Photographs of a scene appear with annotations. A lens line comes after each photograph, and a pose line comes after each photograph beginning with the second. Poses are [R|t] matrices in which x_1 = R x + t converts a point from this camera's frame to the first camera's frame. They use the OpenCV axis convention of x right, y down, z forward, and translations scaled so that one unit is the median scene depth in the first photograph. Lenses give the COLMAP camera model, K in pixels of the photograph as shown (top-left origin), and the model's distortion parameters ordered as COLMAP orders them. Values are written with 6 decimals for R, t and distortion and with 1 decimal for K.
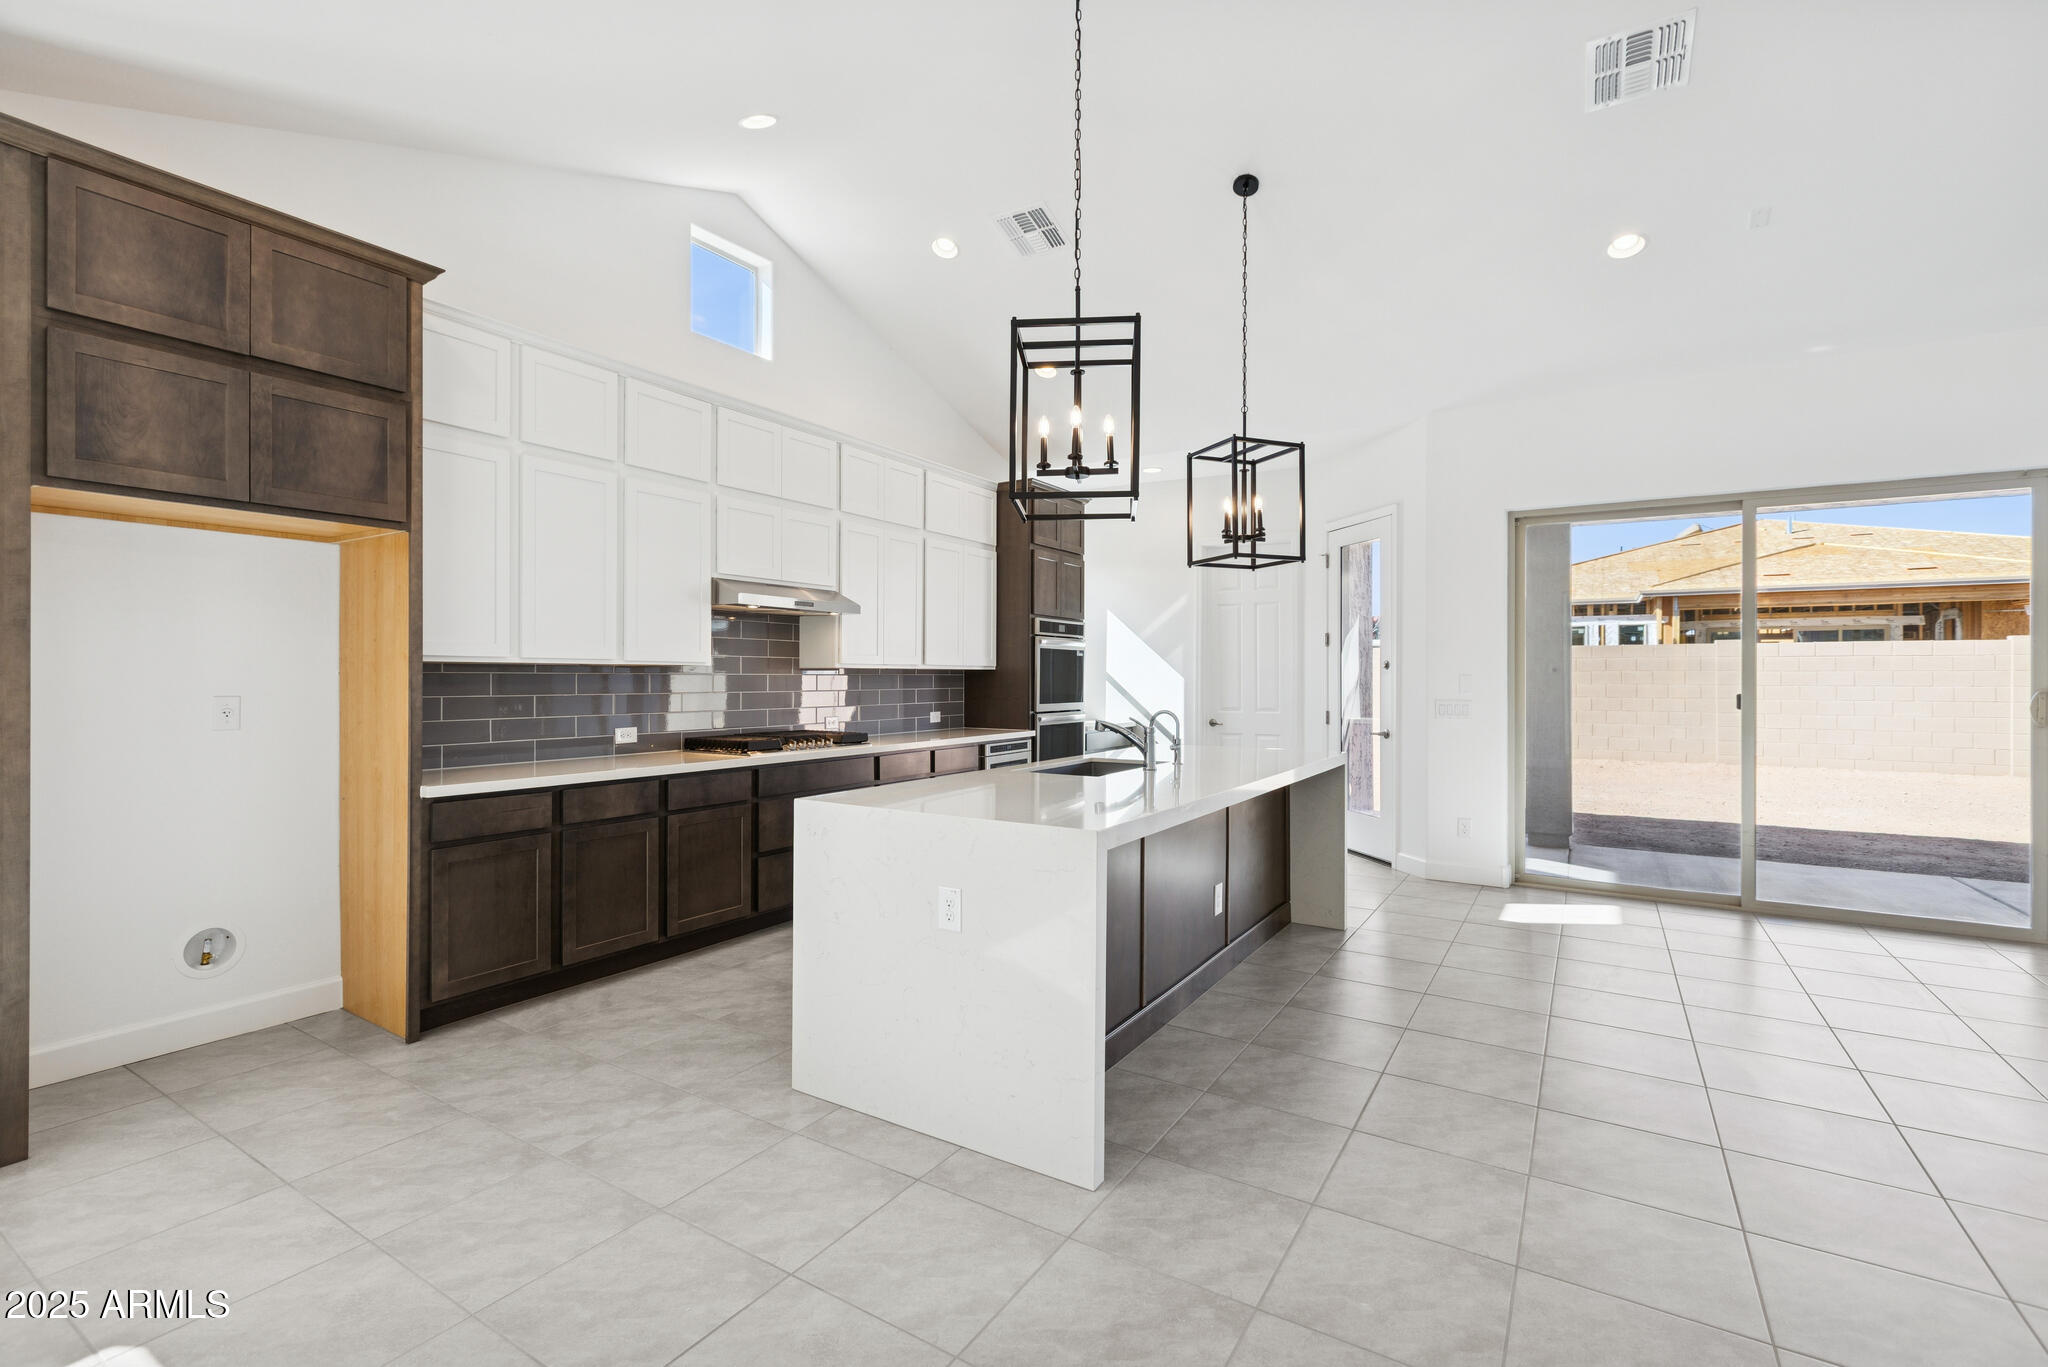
lens RADIAL K [[918.7, 0, 1017.2], [0, 918.7, 676.0], [0, 0, 1]] dist [-0.000269, -0.000602]
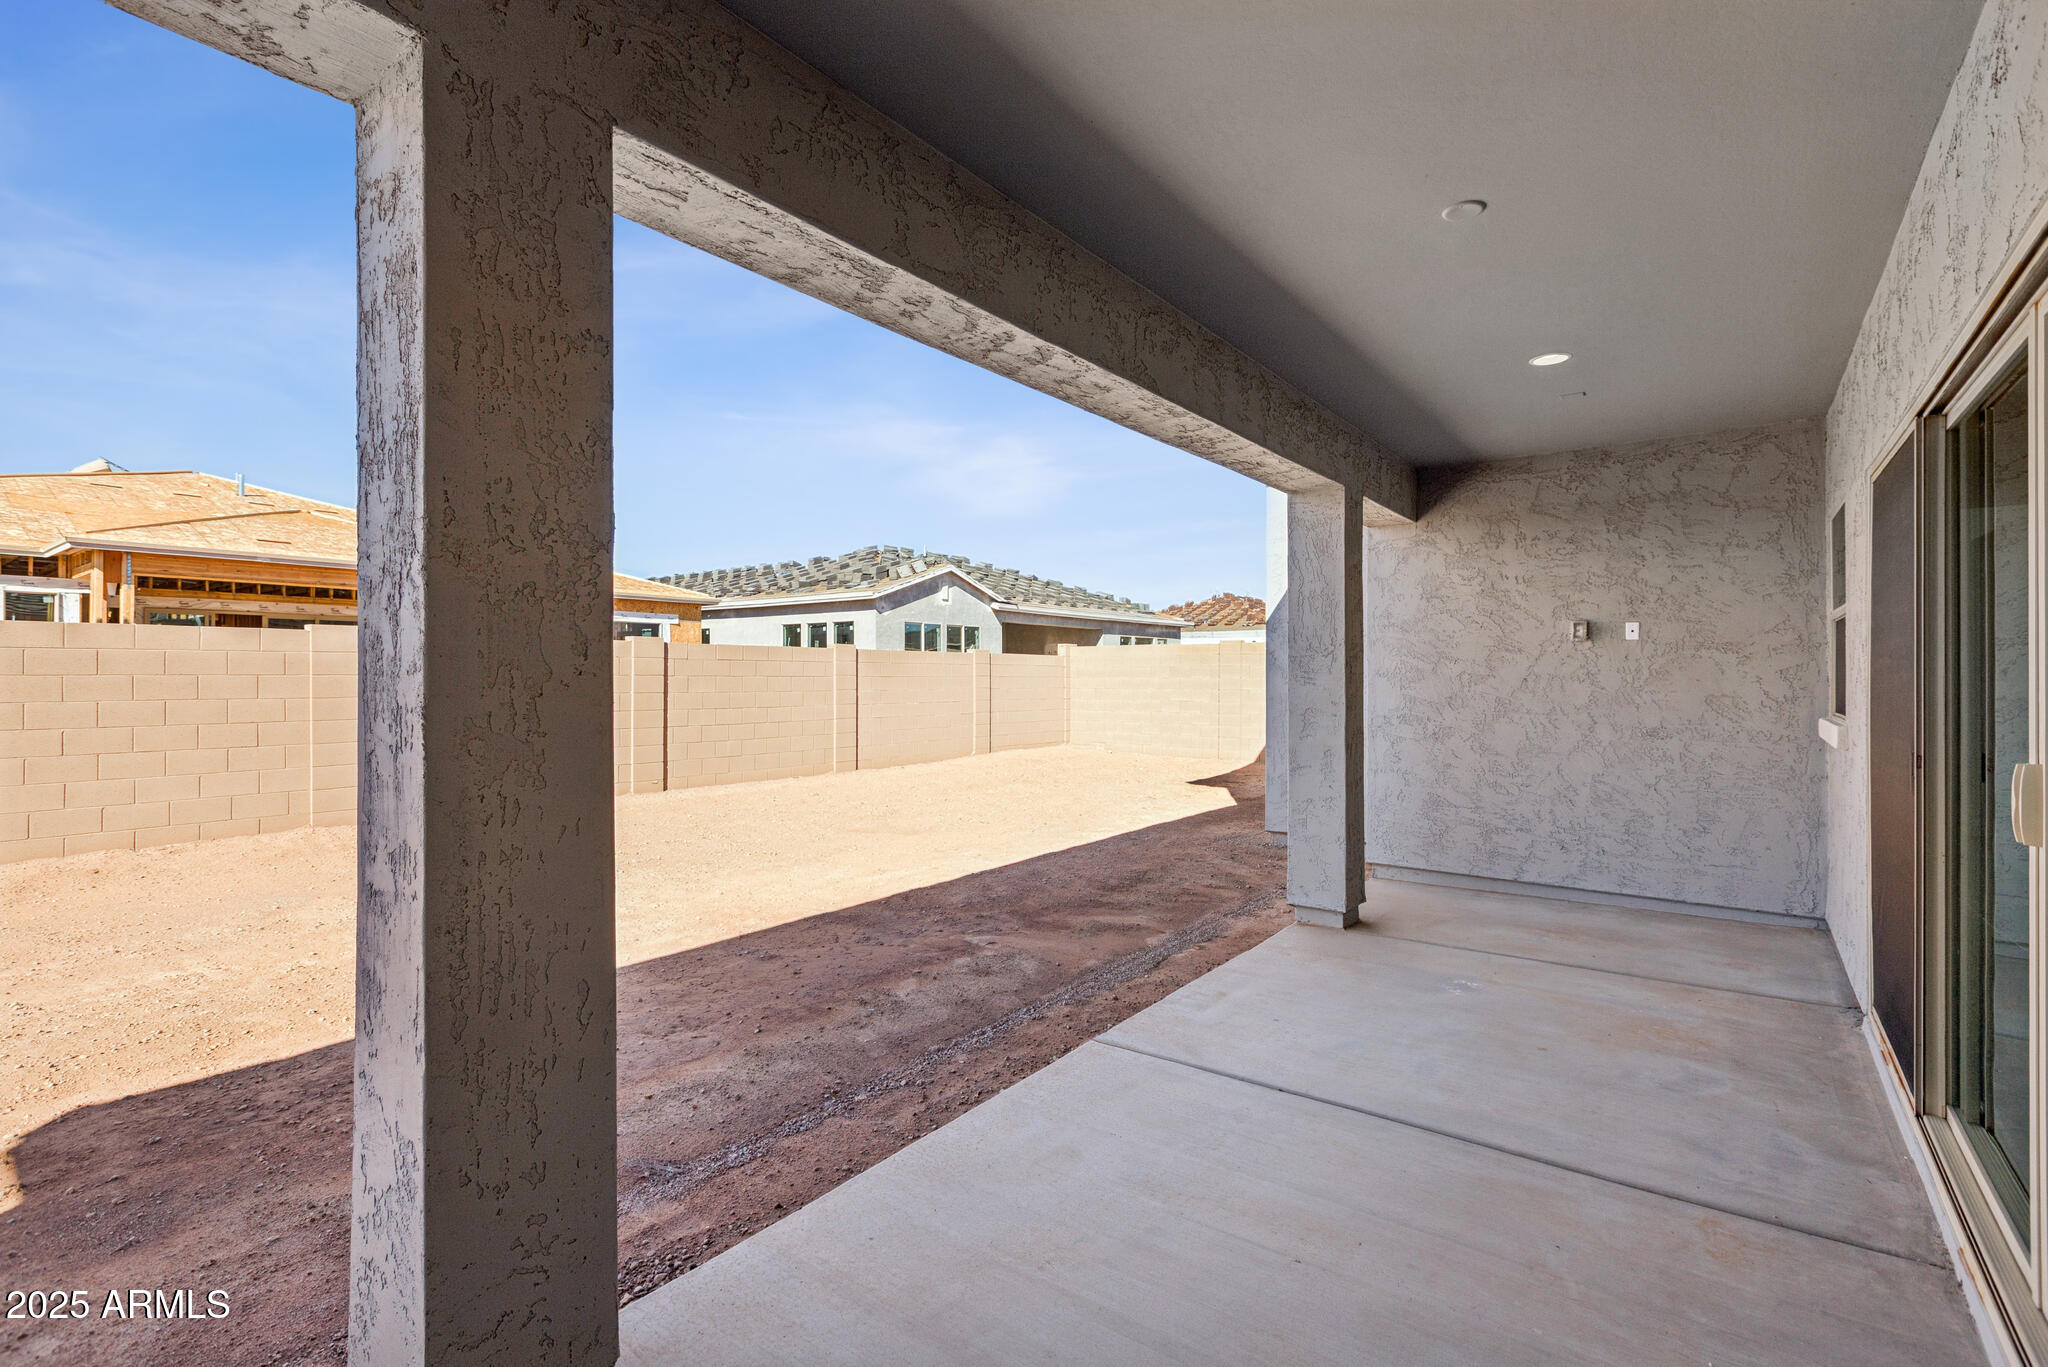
lens RADIAL K [[918.7, 0, 1017.2], [0, 918.7, 676.0], [0, 0, 1]] dist [-0.000269, -0.000602]
pose [[0.091316, -0.005334, 0.995808, 0.409675], [-0.003596, 0.999977, 0.005686, -0.020570], [-0.995815, -0.004100, 0.091295, 0.979885]]
